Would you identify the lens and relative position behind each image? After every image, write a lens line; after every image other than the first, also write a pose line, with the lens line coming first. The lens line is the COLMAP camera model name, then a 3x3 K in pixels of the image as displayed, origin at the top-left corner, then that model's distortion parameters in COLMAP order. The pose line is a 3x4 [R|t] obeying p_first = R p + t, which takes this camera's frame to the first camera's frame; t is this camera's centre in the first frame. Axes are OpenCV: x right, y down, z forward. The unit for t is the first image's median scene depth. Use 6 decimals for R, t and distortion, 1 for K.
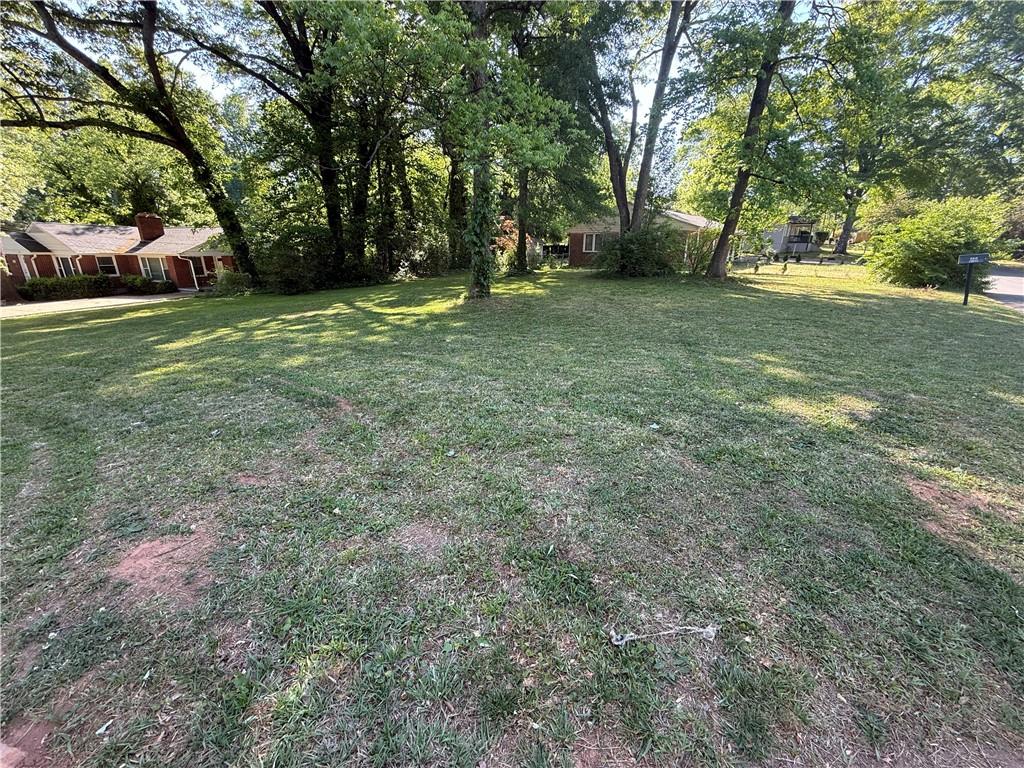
lens RADIAL K [[408.0, 0, 512.0], [0, 408.0, 384.0], [0, 0, 1]] dist [-0.000041, -0.000189]
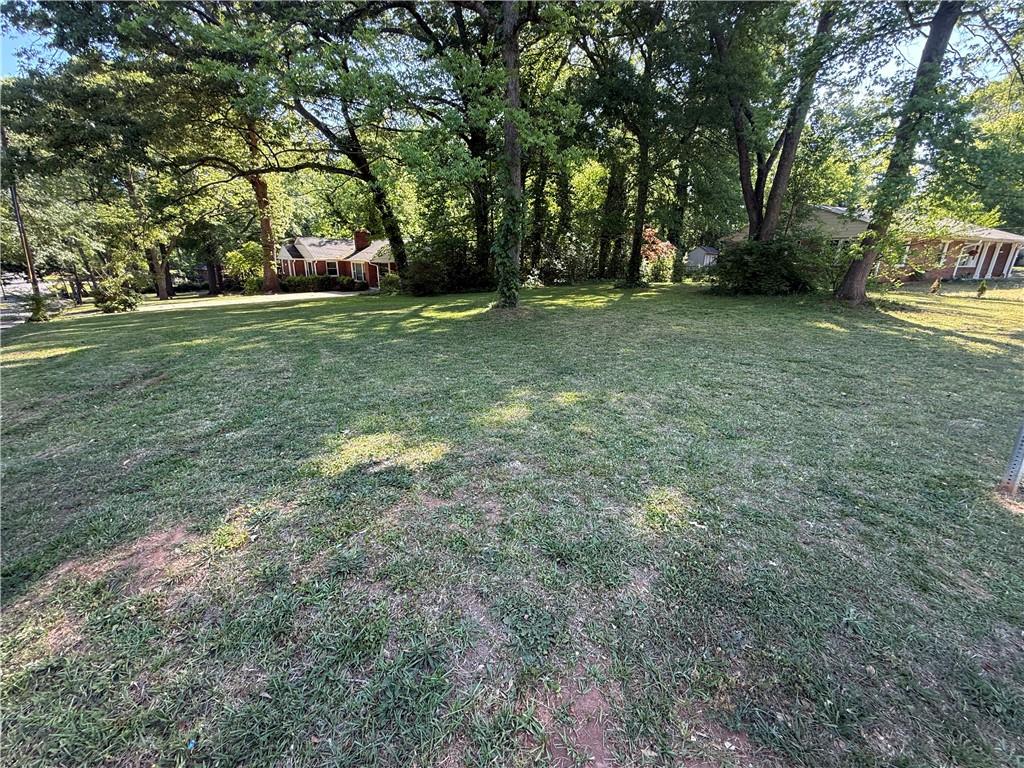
lens RADIAL K [[408.0, 0, 512.0], [0, 408.0, 384.0], [0, 0, 1]] dist [-0.000041, -0.000189]
pose [[0.899995, 0.136265, -0.414054, 0.201638], [-0.144368, 0.989453, 0.011830, -0.019733], [0.411299, 0.049129, 0.910175, 0.048583]]
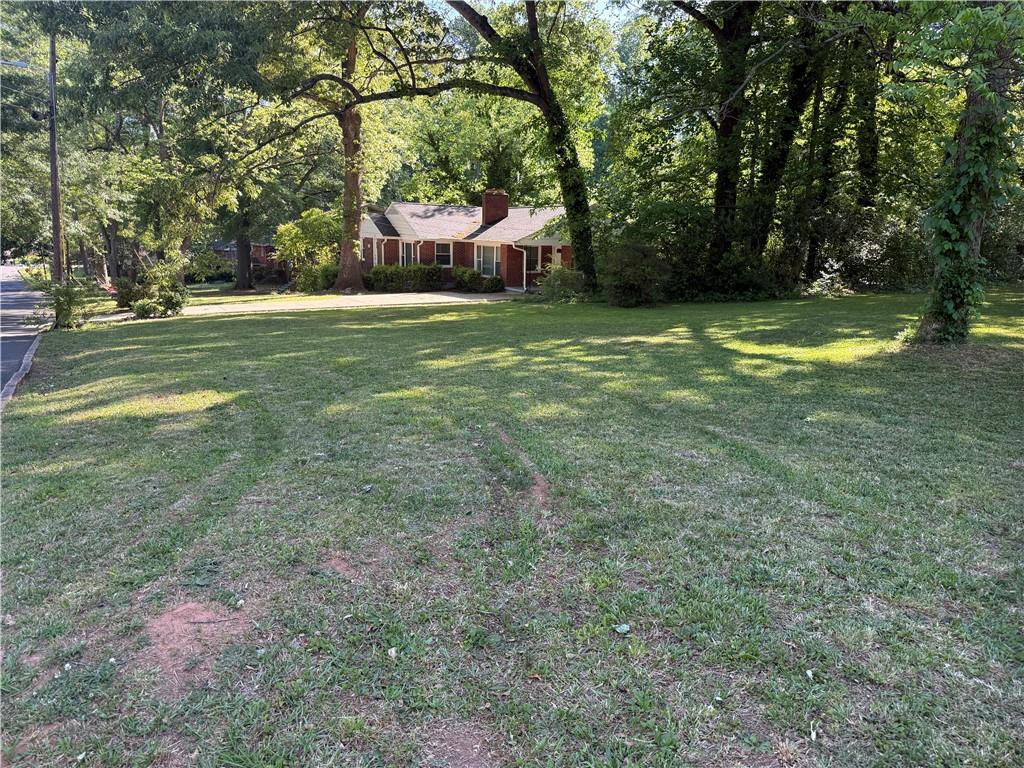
lens RADIAL K [[715.9, 0, 514.7], [0, 715.9, 382.9], [0, 0, 1]] dist [0.124219, -0.189739]
pose [[0.774432, 0.140645, -0.616826, 0.037149], [-0.213827, 0.975789, -0.045969, -0.009143], [0.595427, 0.167494, 0.785756, 0.014627]]
